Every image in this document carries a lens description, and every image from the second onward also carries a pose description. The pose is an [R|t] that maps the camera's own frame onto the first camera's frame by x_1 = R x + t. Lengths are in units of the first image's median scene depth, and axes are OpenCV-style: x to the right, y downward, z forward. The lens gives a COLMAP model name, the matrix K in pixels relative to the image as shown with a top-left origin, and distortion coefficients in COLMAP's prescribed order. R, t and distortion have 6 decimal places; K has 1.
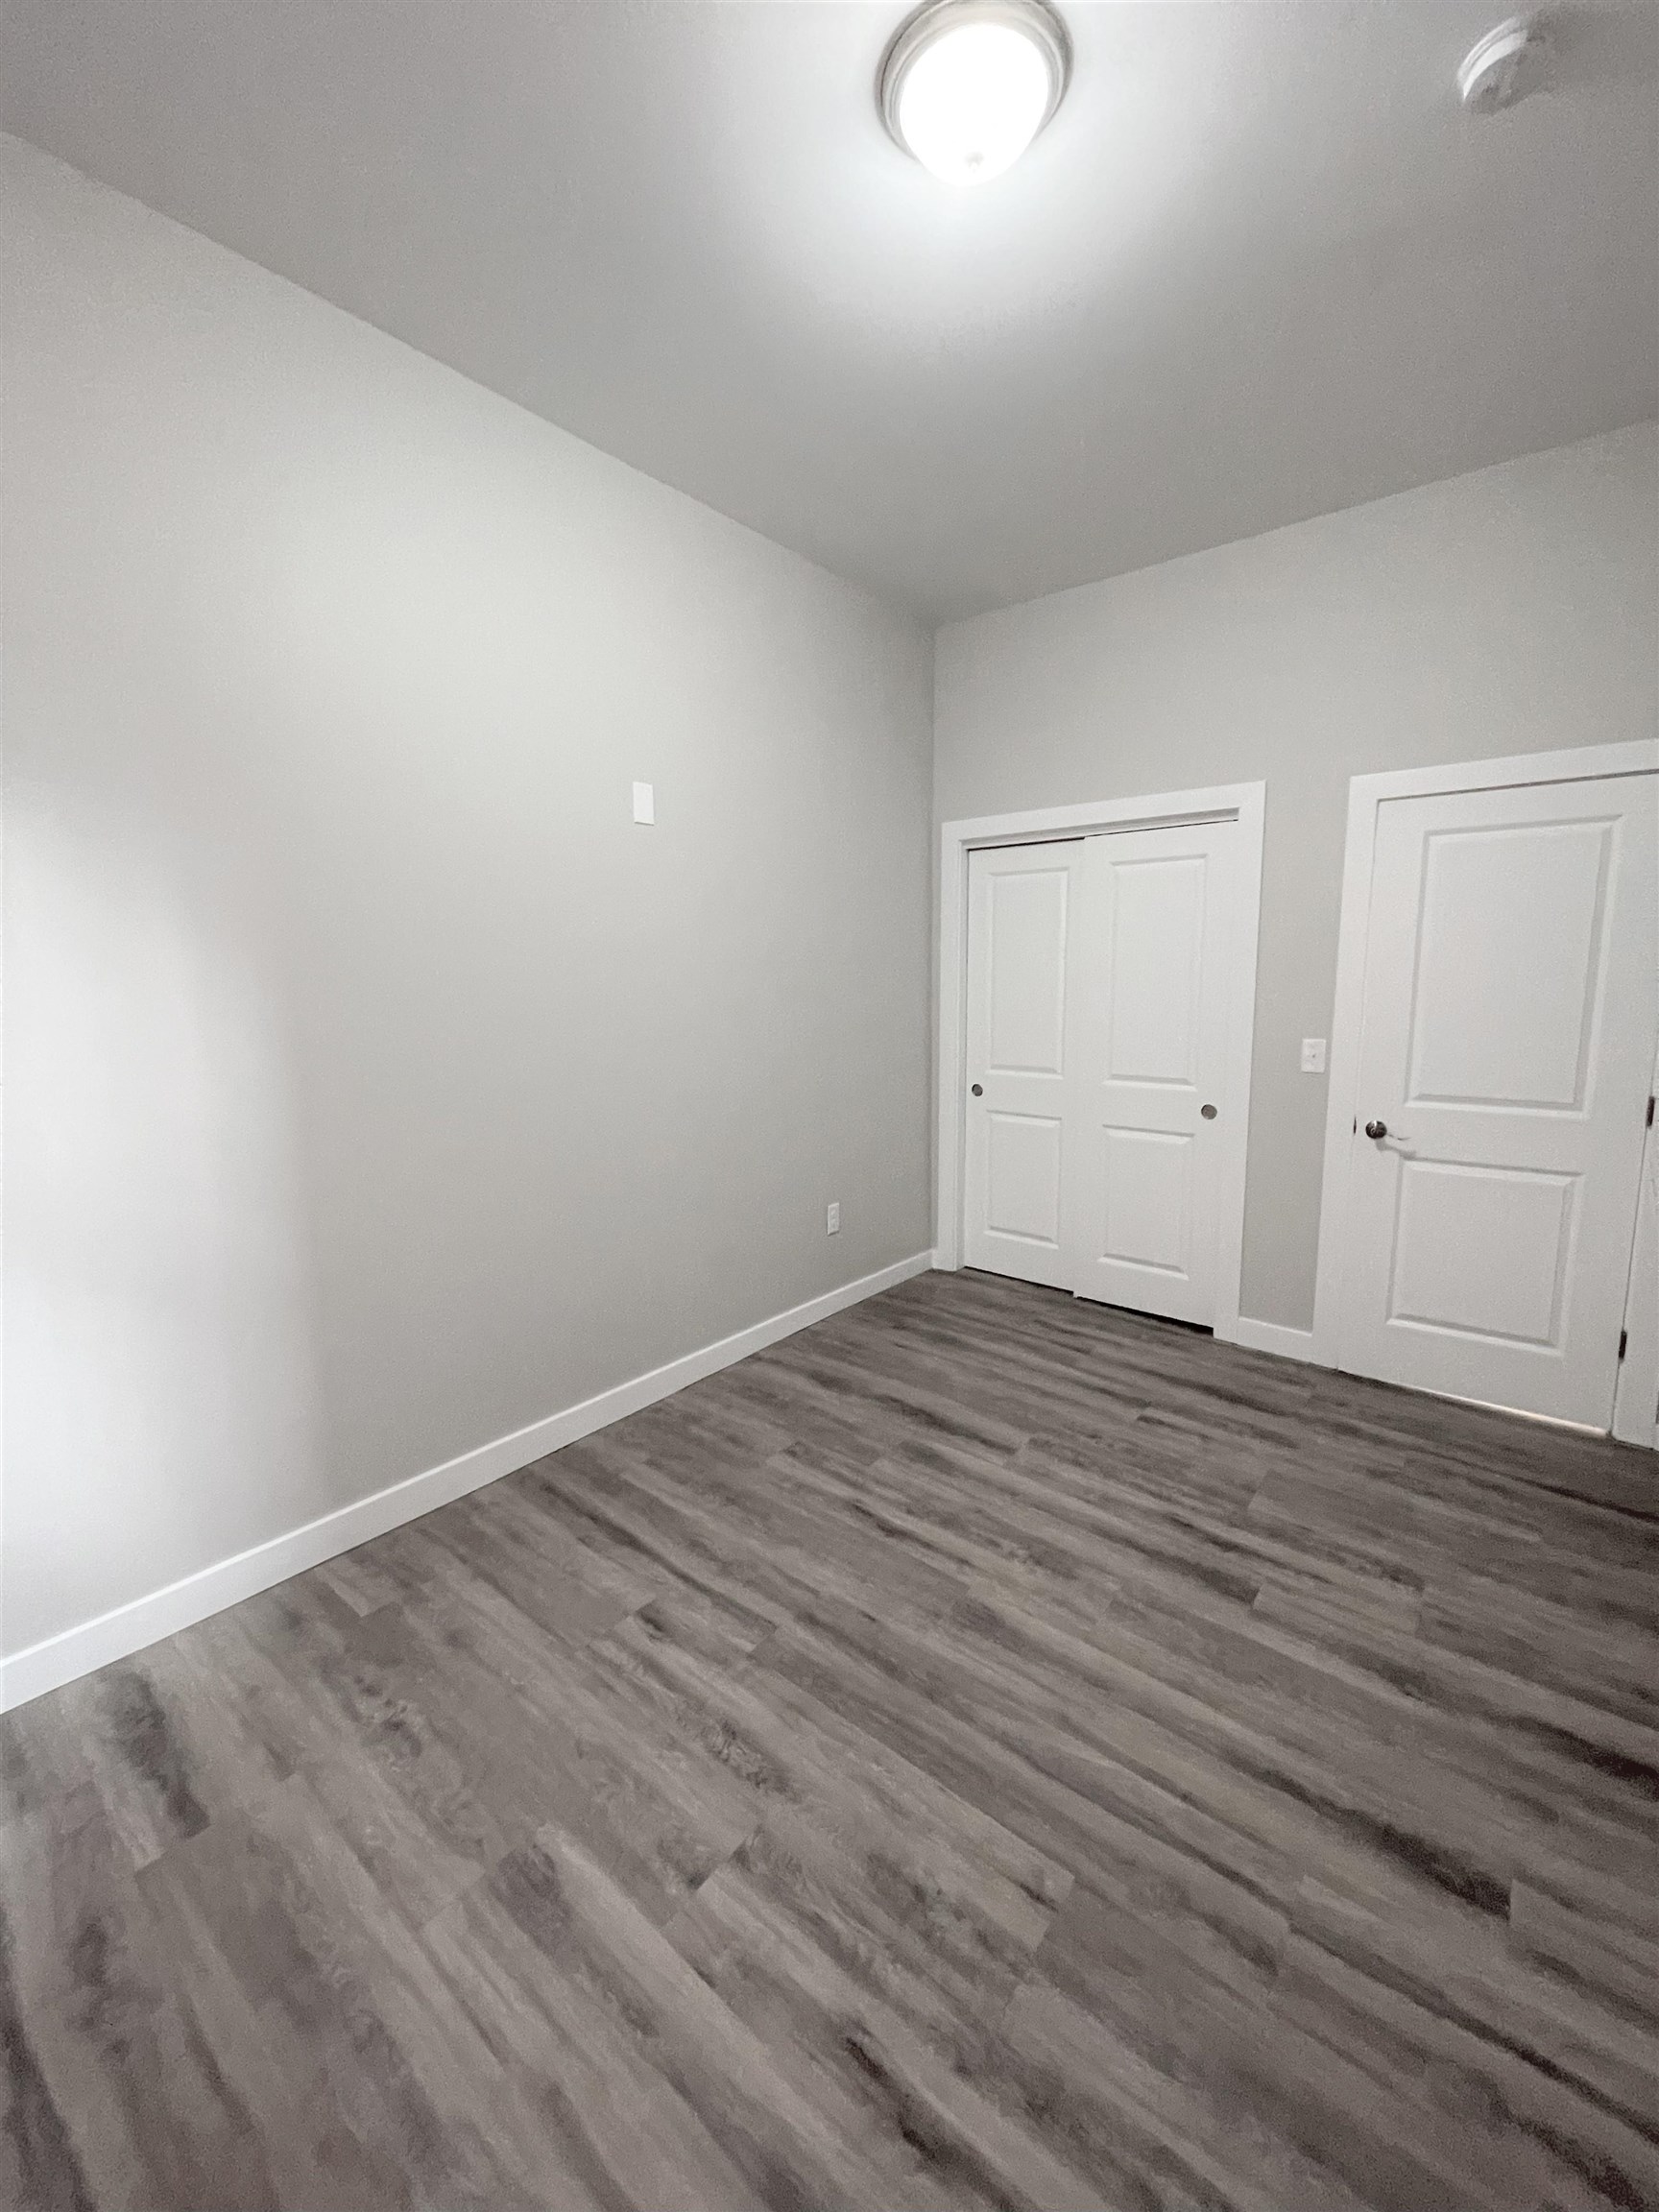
lens RADIAL K [[889.3, 0, 815.2], [0, 889.3, 1097.3], [0, 0, 1]] dist [0.000253, 0.000173]
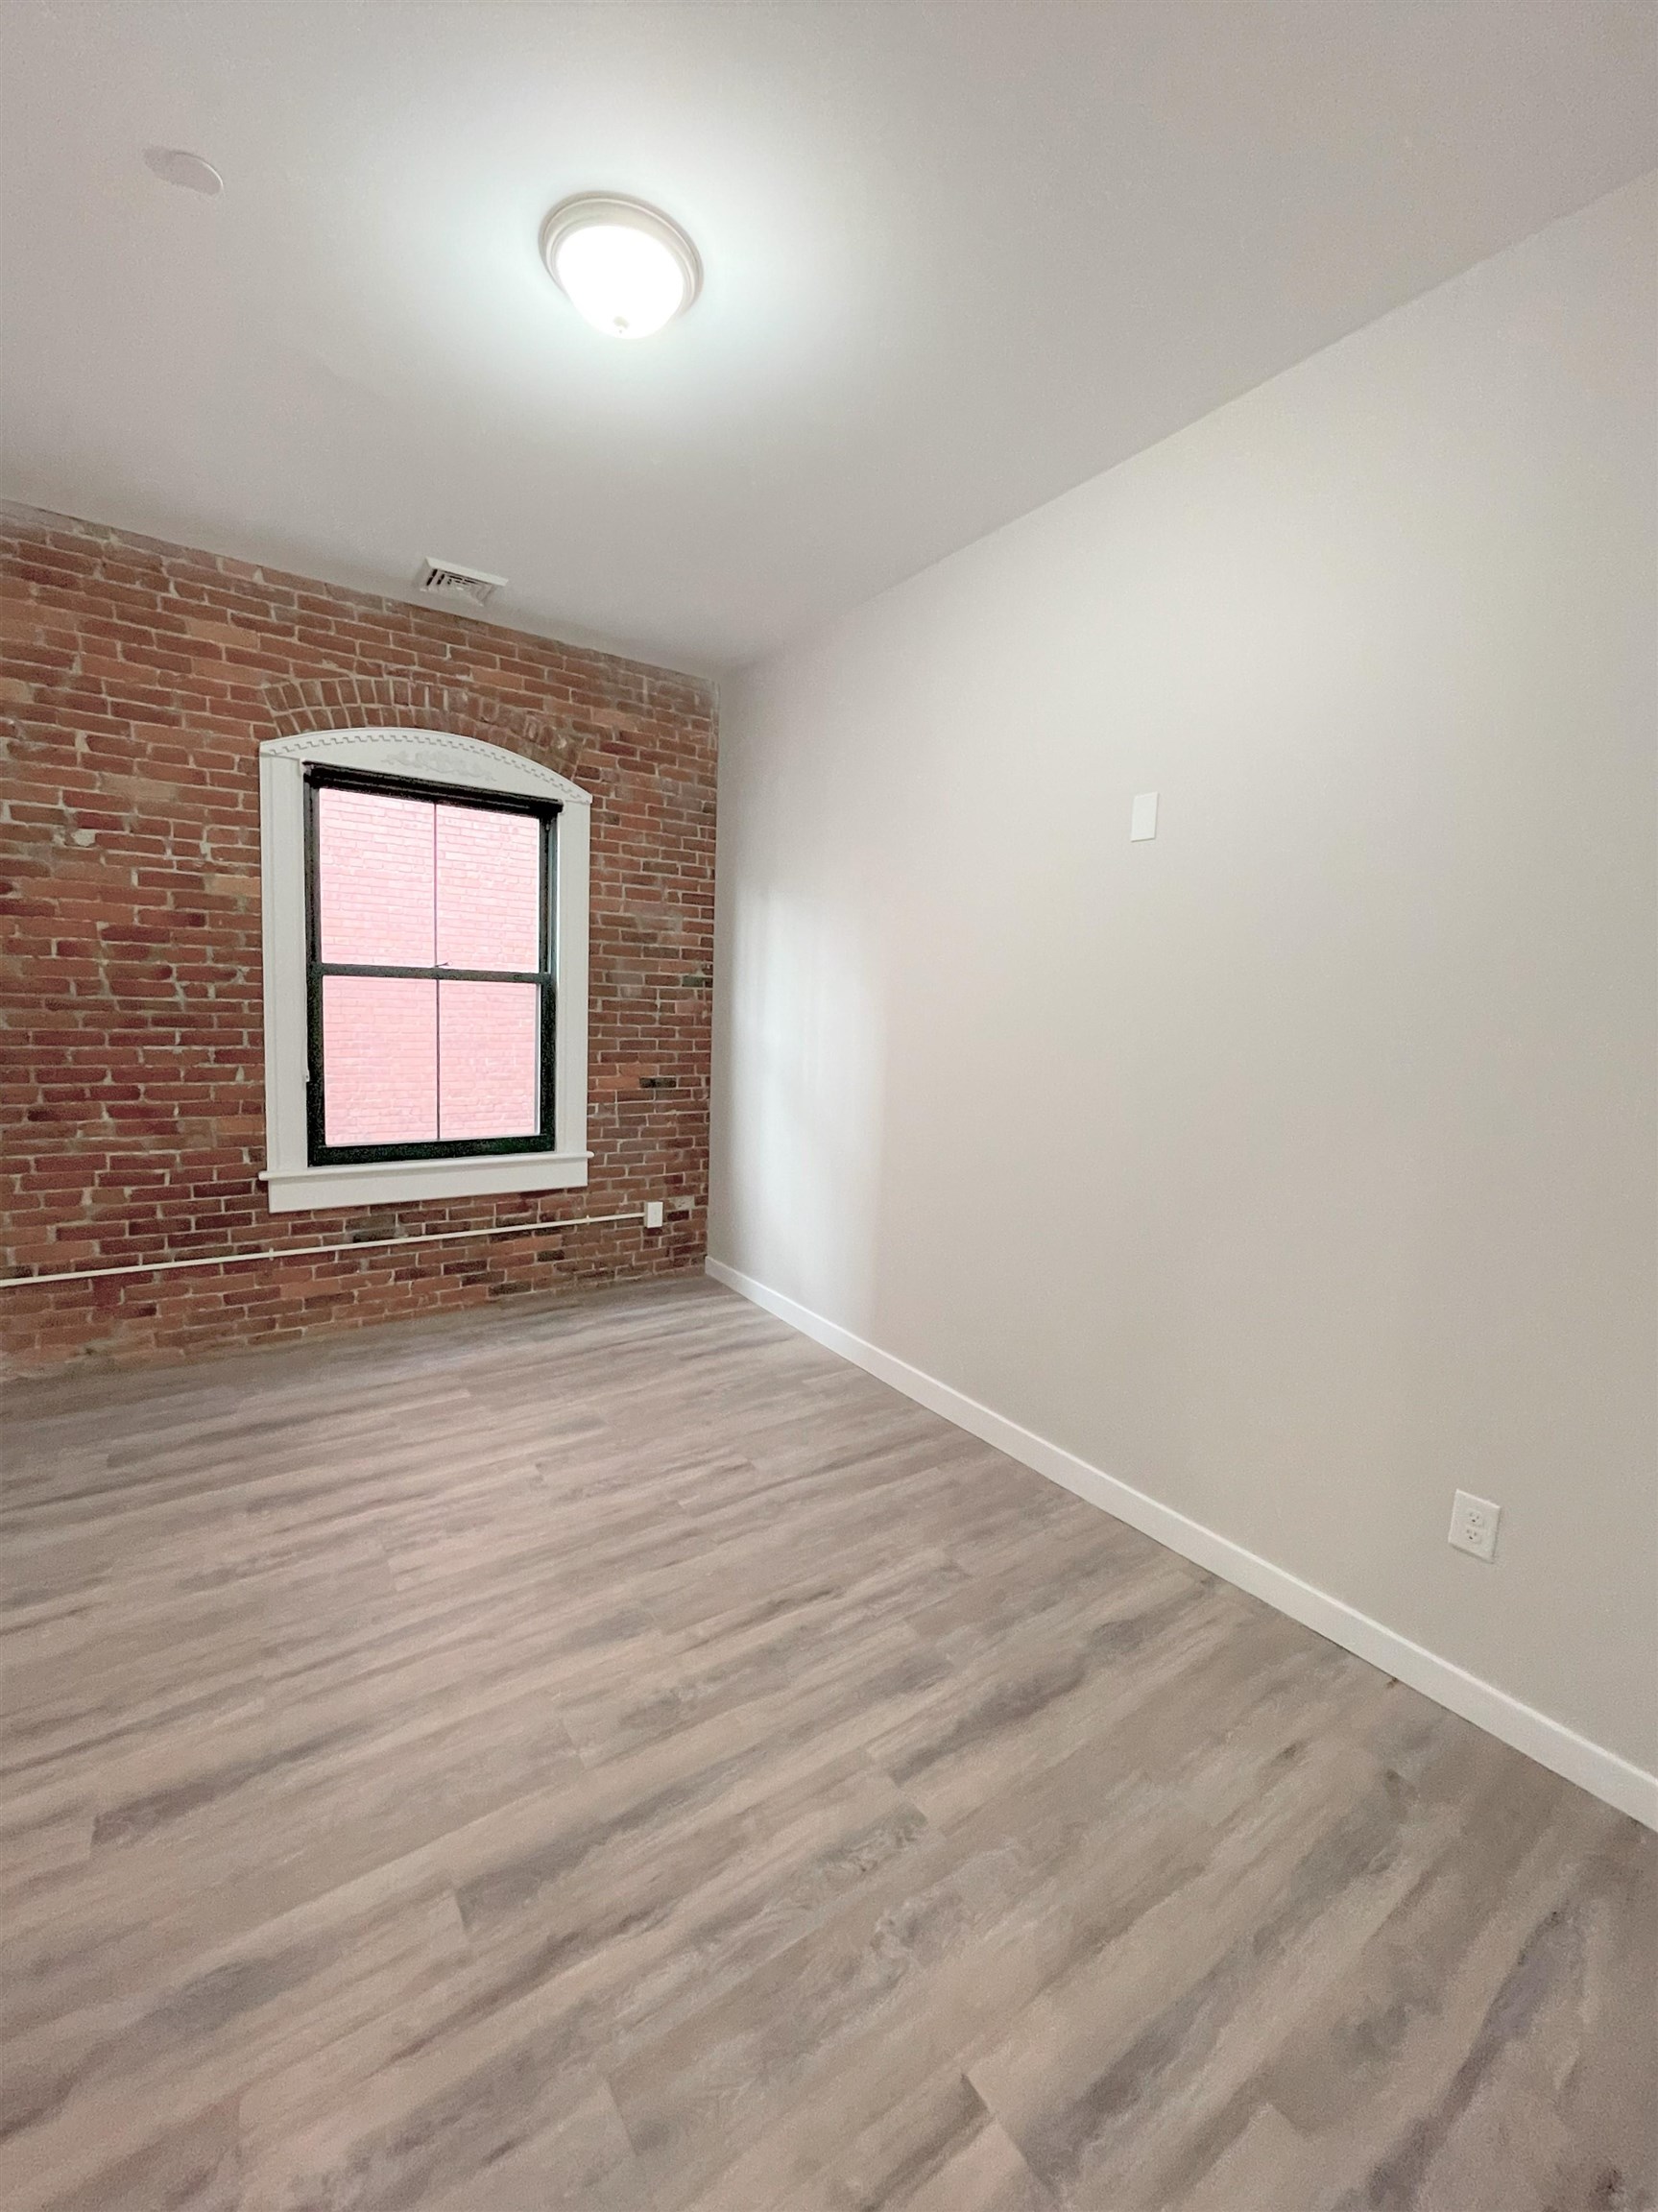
lens RADIAL K [[889.3, 0, 814.7], [0, 889.3, 1097.3], [0, 0, 1]] dist [0.000253, 0.000173]
pose [[-0.262086, 0.104476, -0.959373, 0.972210], [-0.175730, 0.972335, 0.153894, -0.181625], [0.948910, 0.208924, -0.236476, 1.238783]]
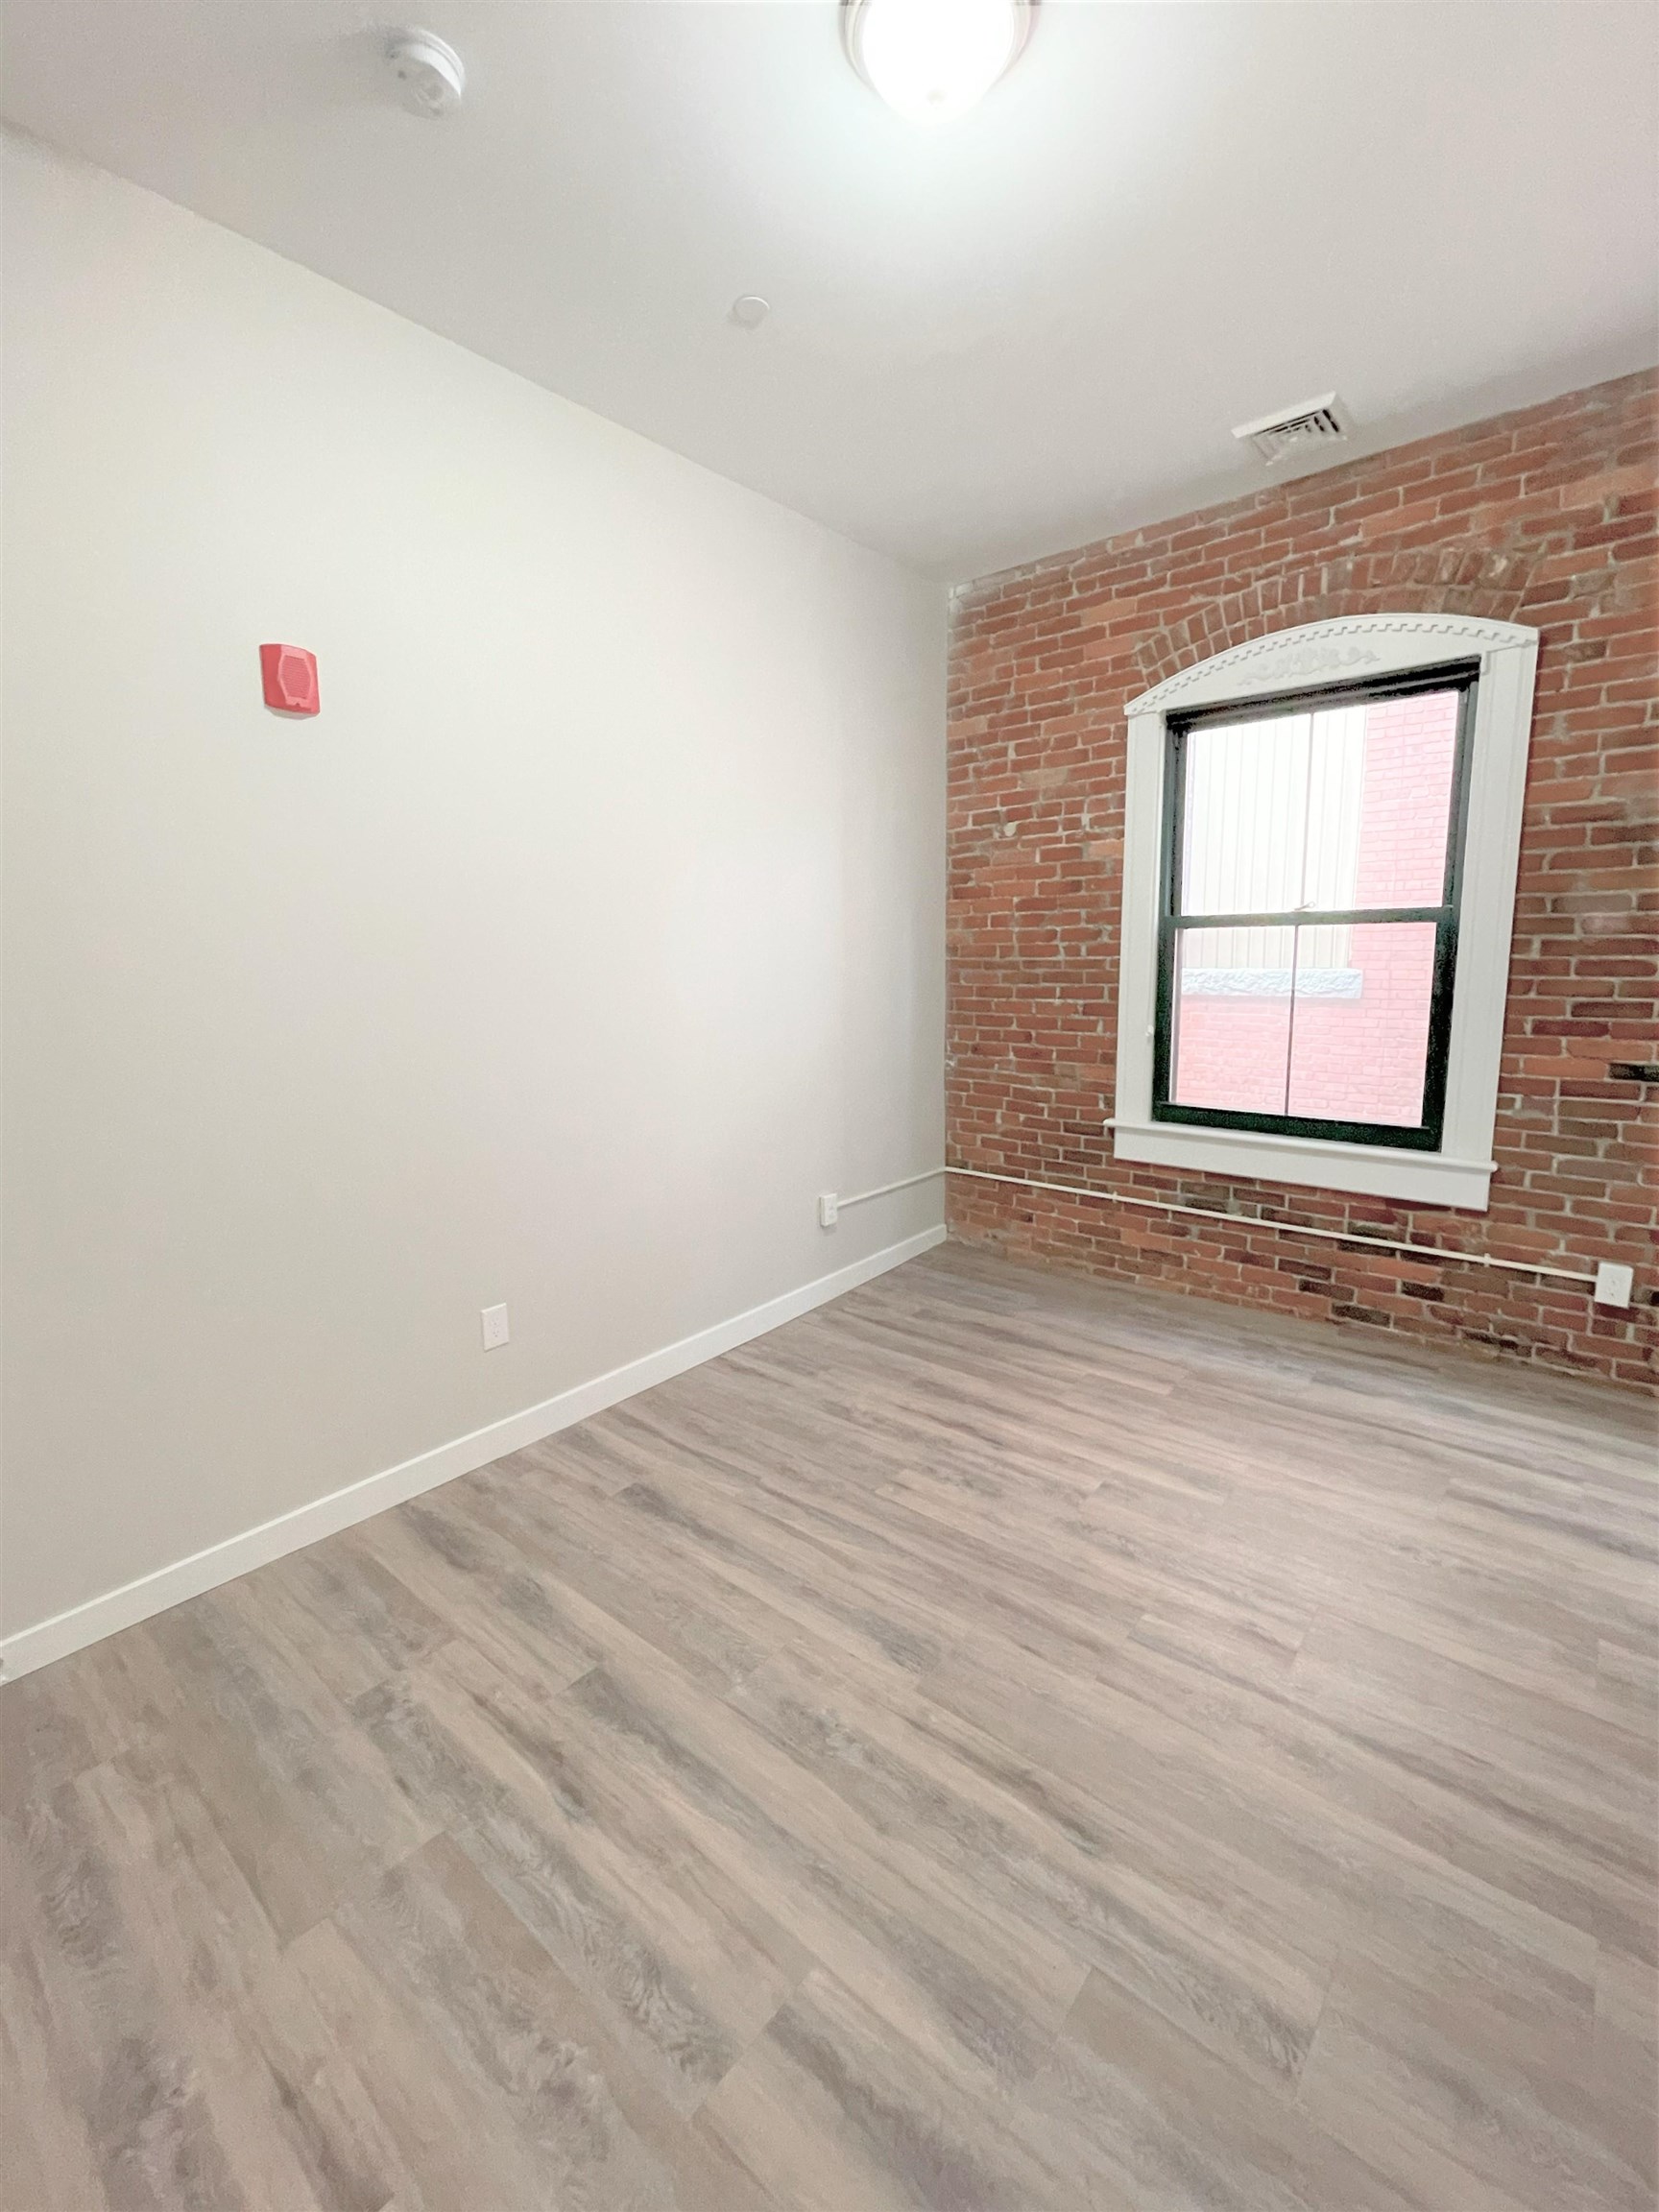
lens RADIAL K [[931.3, 0, 857.8], [0, 931.3, 1097.3], [0, 0, 1]] dist [-0.000264, 0.000188]
pose [[-0.999473, 0.029628, -0.013236, 0.218703], [0.024200, 0.952281, 0.304260, -0.224481], [0.021619, 0.303780, -0.952497, 1.623961]]
